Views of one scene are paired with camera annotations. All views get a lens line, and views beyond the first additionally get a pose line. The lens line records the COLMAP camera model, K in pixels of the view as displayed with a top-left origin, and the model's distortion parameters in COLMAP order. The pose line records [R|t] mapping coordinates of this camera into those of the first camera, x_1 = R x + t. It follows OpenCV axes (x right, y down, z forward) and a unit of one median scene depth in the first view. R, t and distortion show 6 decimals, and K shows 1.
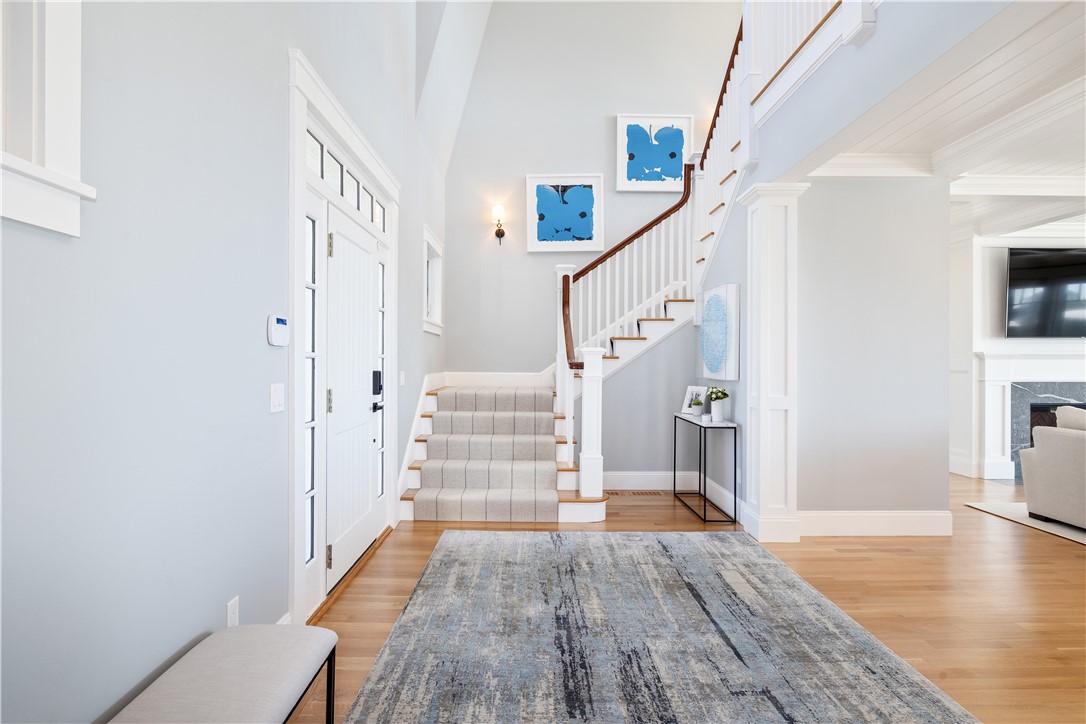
lens RADIAL K [[545.0, 0, 539.4], [0, 545.0, 359.0], [0, 0, 1]] dist [0.000383, 0.000146]
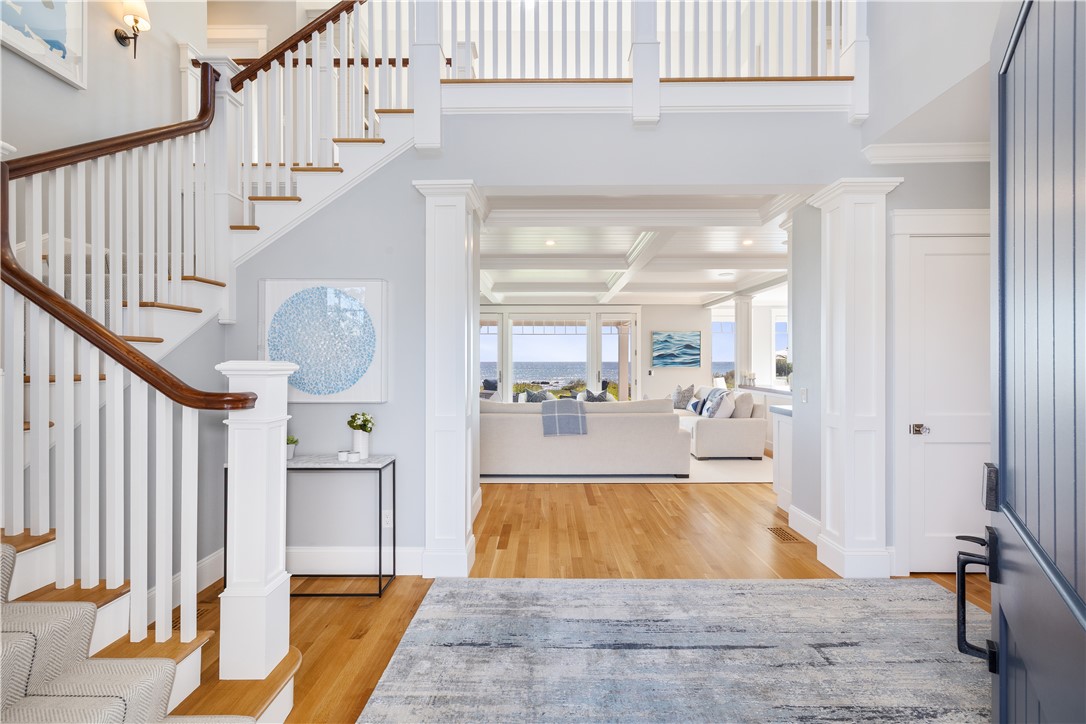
lens RADIAL K [[455.8, 0, 542.5], [0, 455.8, 363.5], [0, 0, 1]] dist [0.001105, -0.000172]
pose [[0.032691, -0.004176, 0.999457, -0.362337], [0.003195, 0.999987, 0.004073, -0.022498], [-0.999460, 0.003060, 0.032704, 0.892966]]
